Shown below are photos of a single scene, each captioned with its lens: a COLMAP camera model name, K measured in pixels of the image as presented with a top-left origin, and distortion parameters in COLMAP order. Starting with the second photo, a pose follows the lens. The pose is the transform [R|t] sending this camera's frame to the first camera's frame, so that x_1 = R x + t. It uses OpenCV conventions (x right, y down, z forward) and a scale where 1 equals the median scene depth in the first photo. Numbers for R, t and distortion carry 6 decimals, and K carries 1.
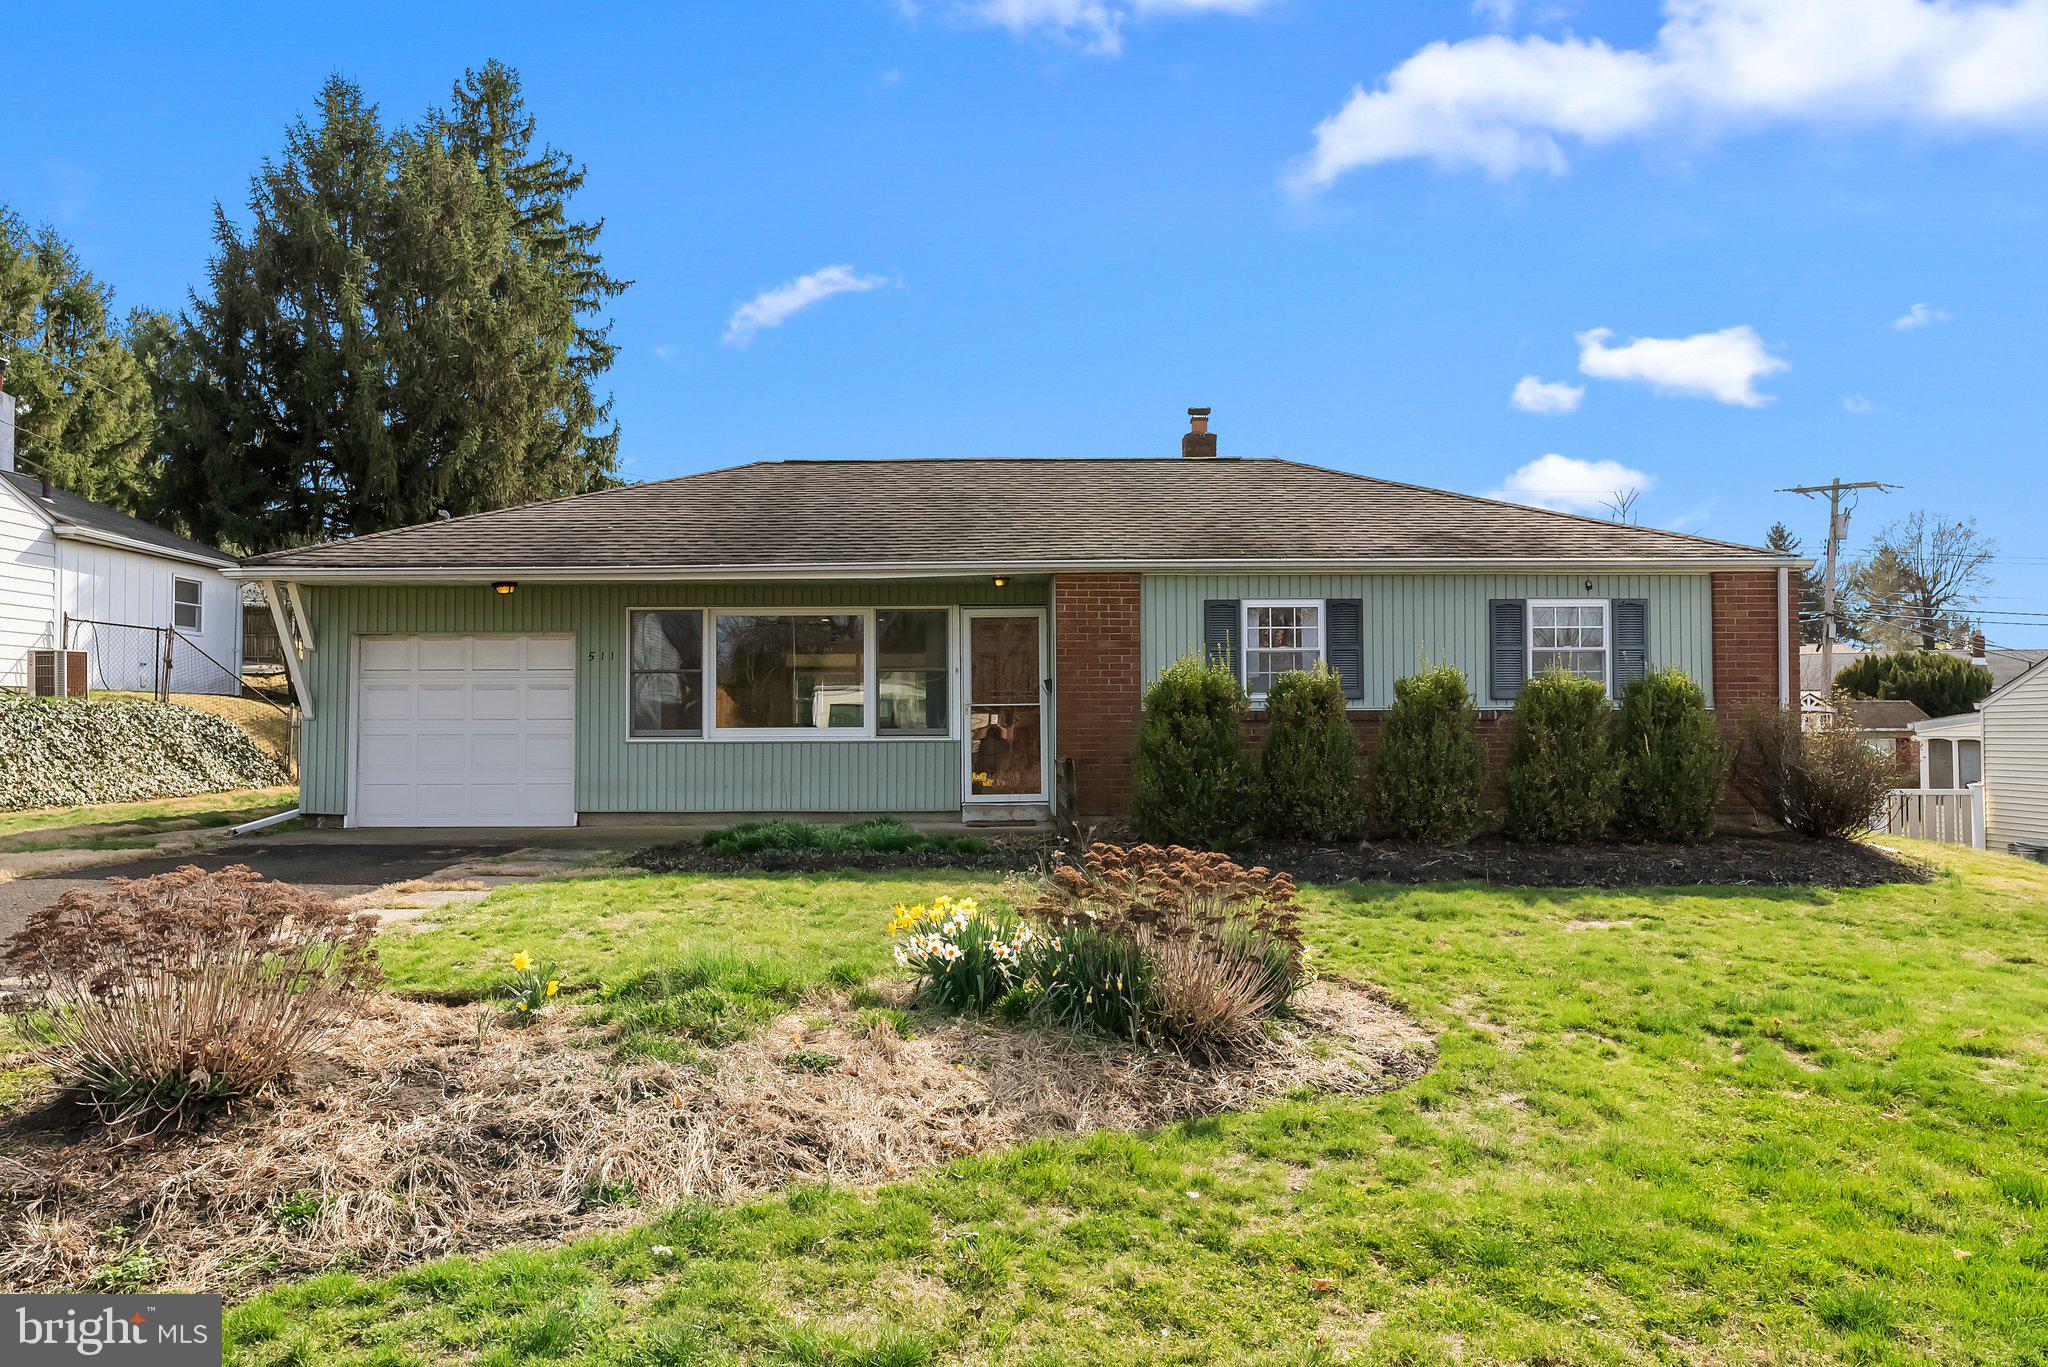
lens RADIAL K [[1452.3, 0, 1024.0], [0, 1452.3, 683.5], [0, 0, 1]] dist [0.000608, 0.001461]
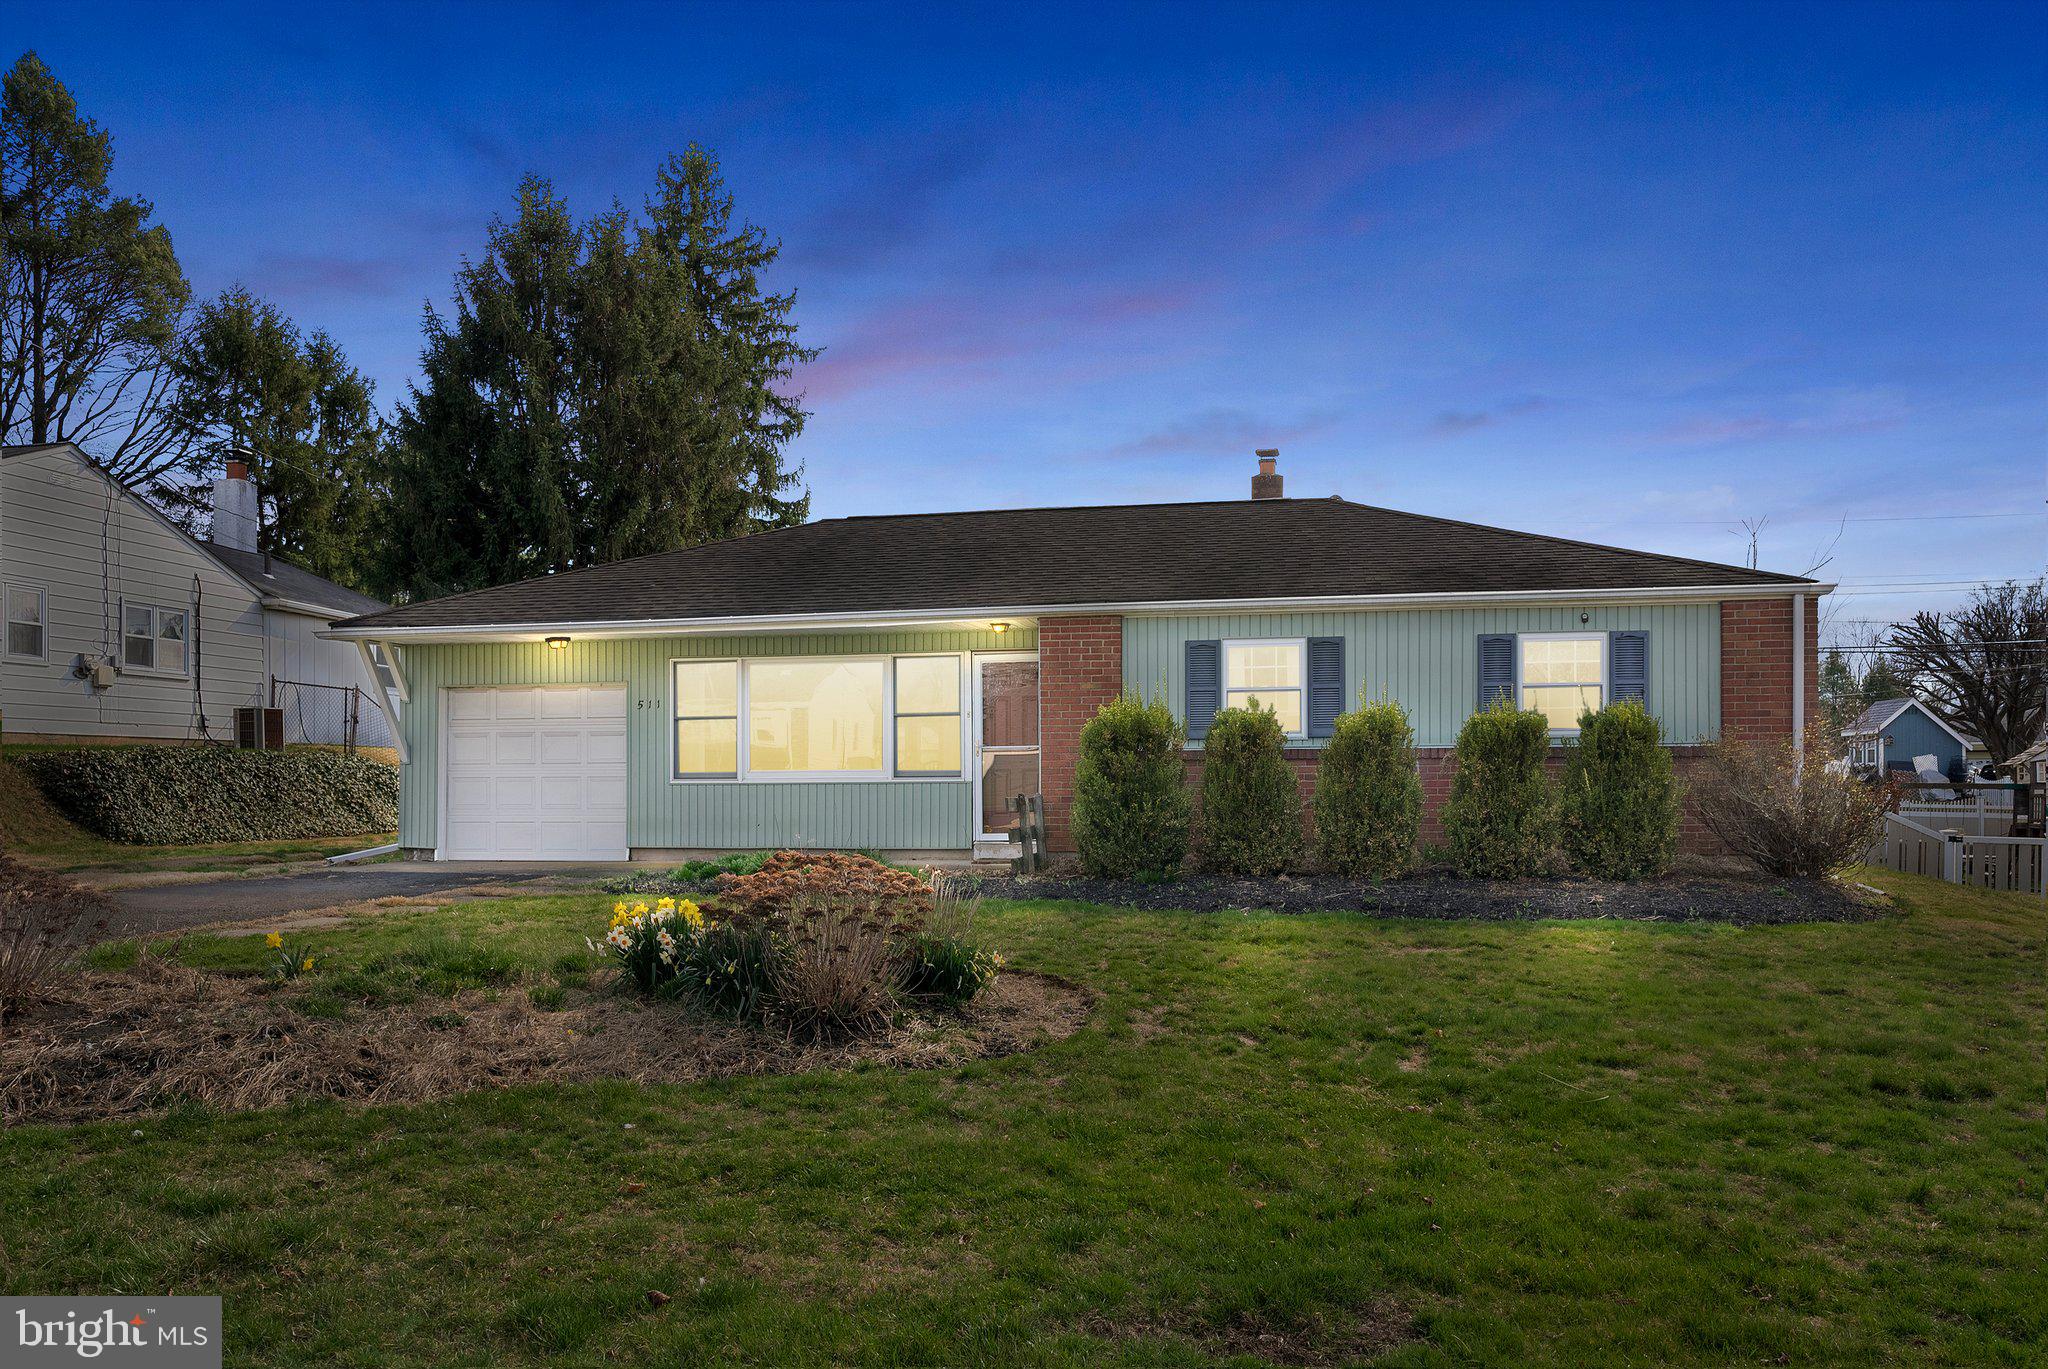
lens RADIAL K [[1480.1, 0, 1023.3], [0, 1480.1, 779.3], [0, 0, 1]] dist [-0.002175, -0.000870]
pose [[0.982520, -0.002134, -0.186146, 0.188996], [0.006746, 0.999686, 0.024147, 0.012310], [0.186036, -0.024981, 0.982225, -0.033778]]
